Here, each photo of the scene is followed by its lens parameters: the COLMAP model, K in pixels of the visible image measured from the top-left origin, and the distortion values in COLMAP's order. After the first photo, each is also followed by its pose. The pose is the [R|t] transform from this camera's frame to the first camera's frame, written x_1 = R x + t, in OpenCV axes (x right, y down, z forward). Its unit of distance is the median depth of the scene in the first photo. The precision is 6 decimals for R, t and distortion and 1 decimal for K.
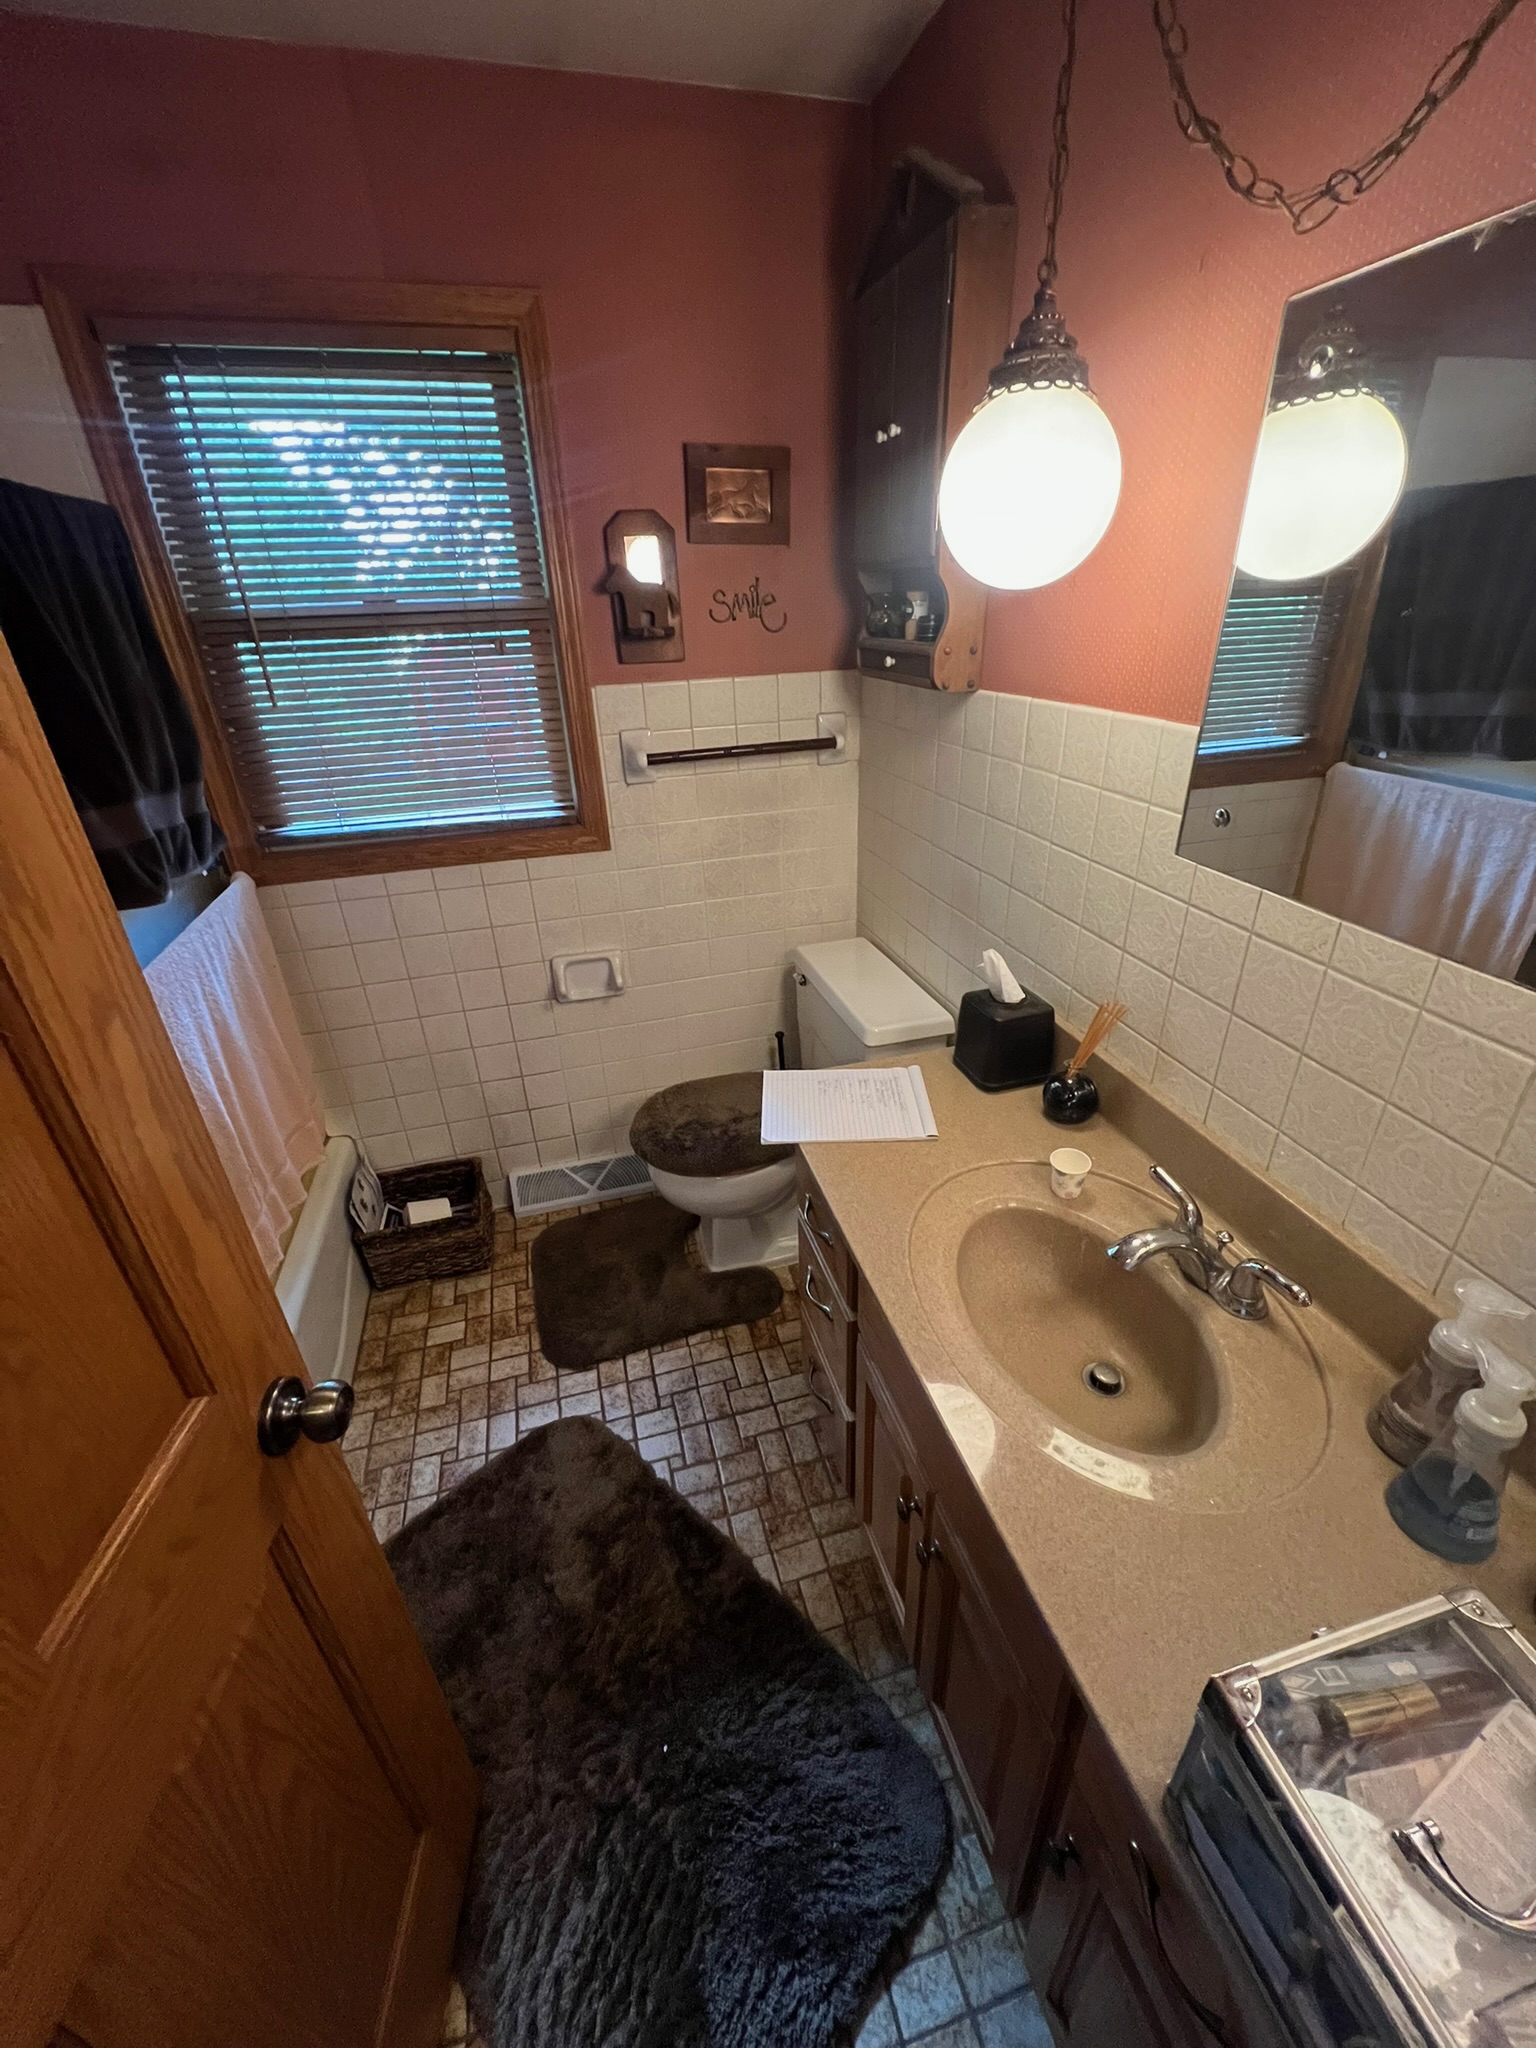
lens RADIAL K [[821.4, 0, 768.0], [0, 821.4, 1024.0], [0, 0, 1]] dist [0.000040, -0.000468]
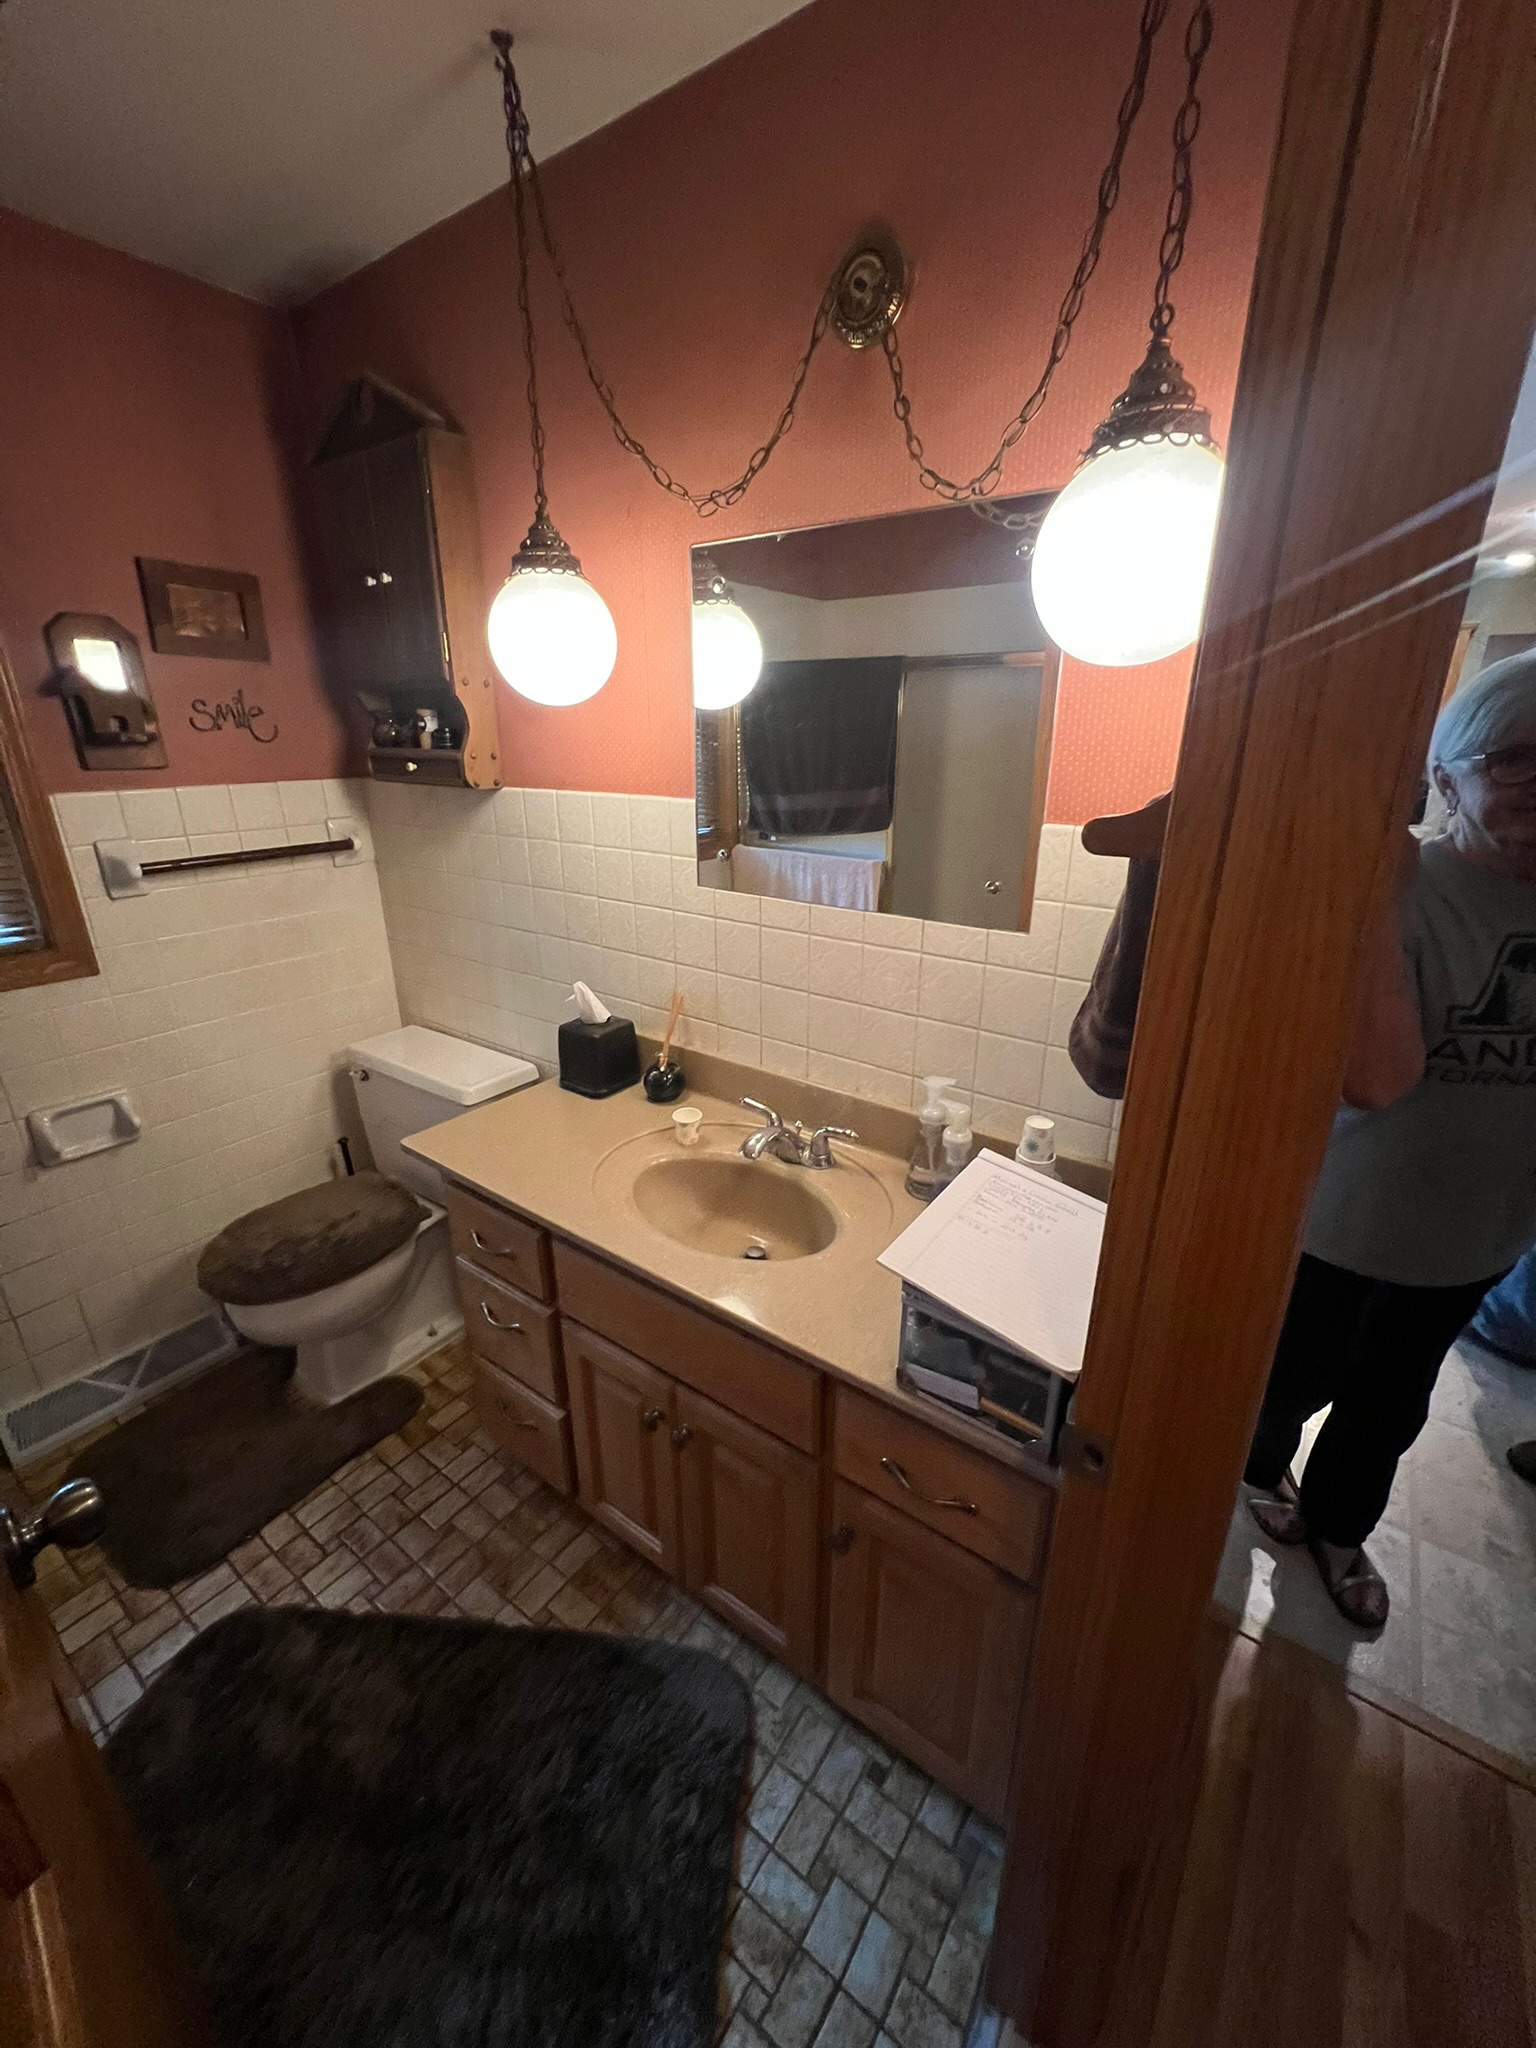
lens RADIAL K [[825.2, 0, 768.0], [0, 825.2, 1024.0], [0, 0, 1]] dist [0.003001, -0.000105]
pose [[0.785967, -0.177825, 0.592144, -0.189812], [0.260311, 0.963897, -0.056052, 0.086399], [-0.560799, 0.198196, 0.803880, -0.112725]]
